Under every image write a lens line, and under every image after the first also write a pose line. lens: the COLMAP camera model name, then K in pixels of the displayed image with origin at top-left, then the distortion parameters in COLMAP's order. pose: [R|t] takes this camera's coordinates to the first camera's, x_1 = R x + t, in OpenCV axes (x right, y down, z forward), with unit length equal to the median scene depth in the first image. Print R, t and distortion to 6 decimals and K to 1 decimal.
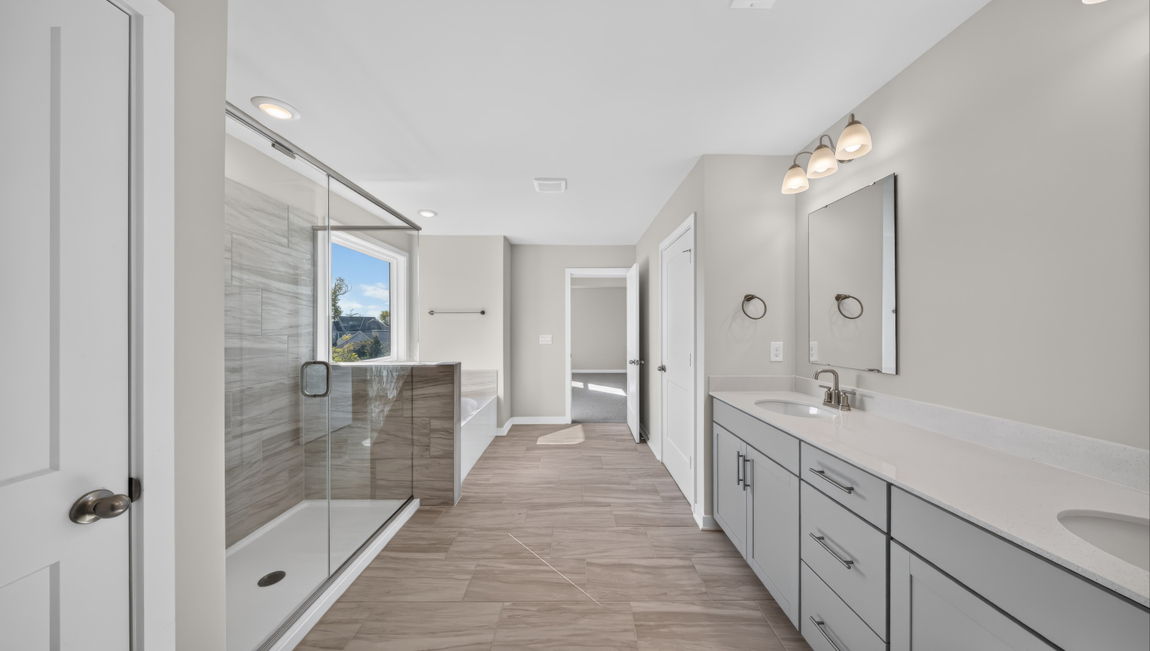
lens RADIAL K [[354.9, 0, 577.4], [0, 354.9, 324.0], [0, 0, 1]] dist [-0.002474, -0.000073]
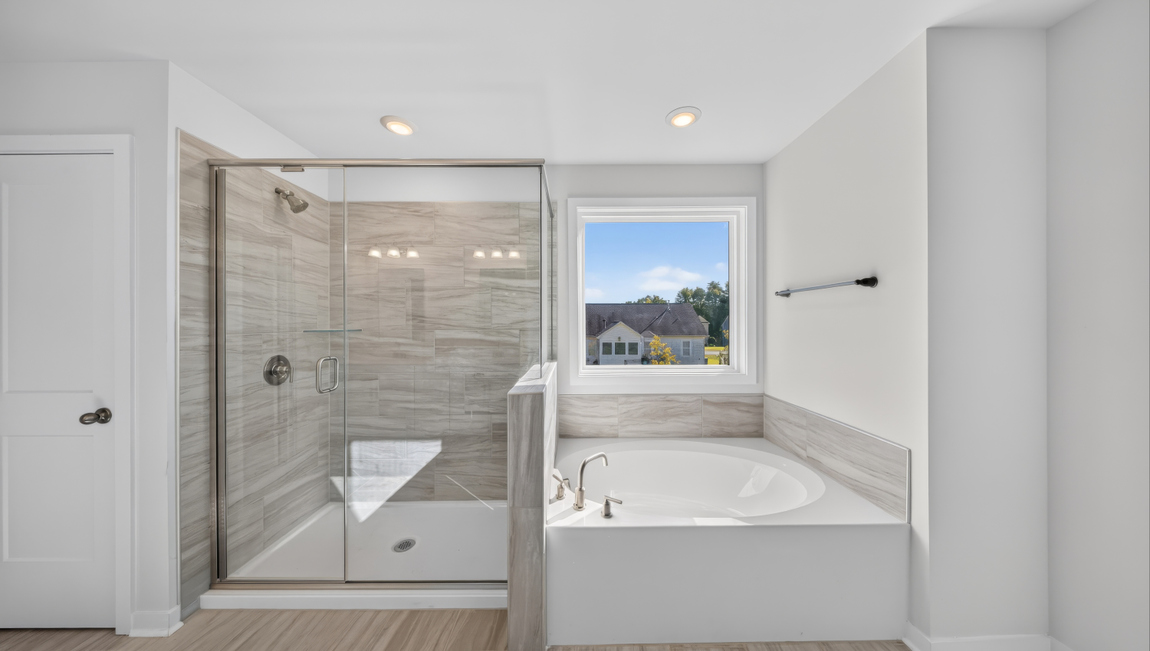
lens RADIAL K [[335.2, 0, 577.1], [0, 335.2, 322.3], [0, 0, 1]] dist [0.003768, -0.000614]
pose [[-0.003794, 0.003830, -0.999985, 0.154412], [0.012475, 0.999915, 0.003783, 0.008967], [0.999915, -0.012460, -0.003841, 1.171256]]
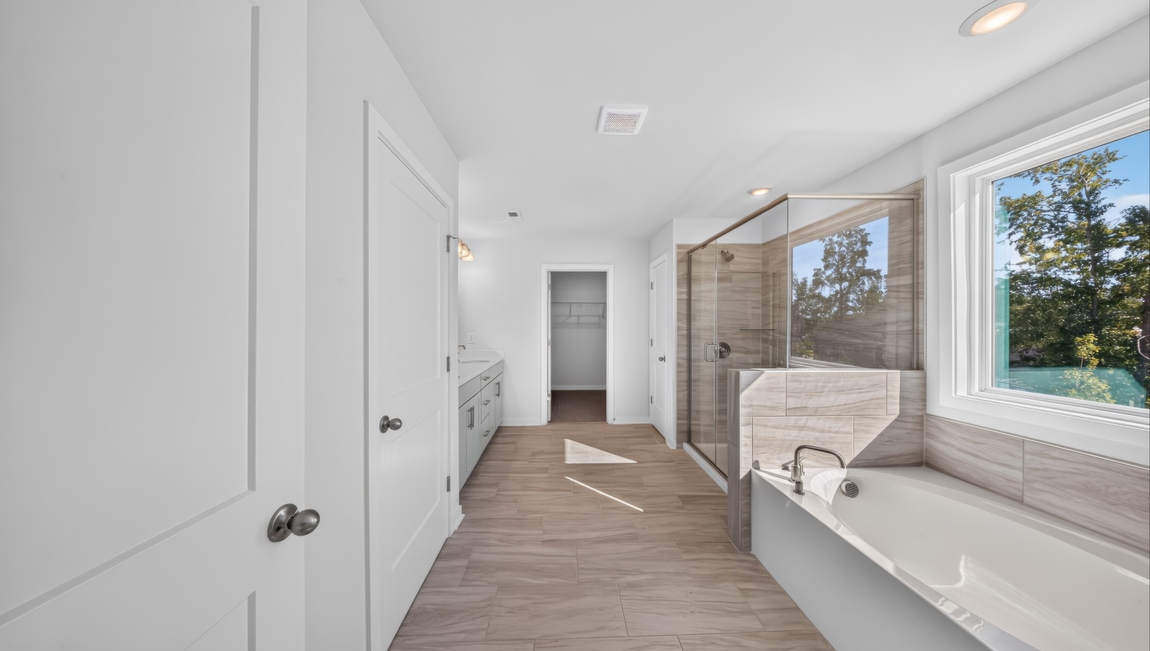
lens RADIAL K [[335.2, 0, 572.6], [0, 335.2, 326.2], [0, 0, 1]] dist [0.003768, -0.000614]
pose [[-0.999627, 0.004642, -0.026928, 0.043299], [0.004731, 0.999984, -0.003232, 0.013986], [0.026913, -0.003358, -0.999632, 1.886365]]
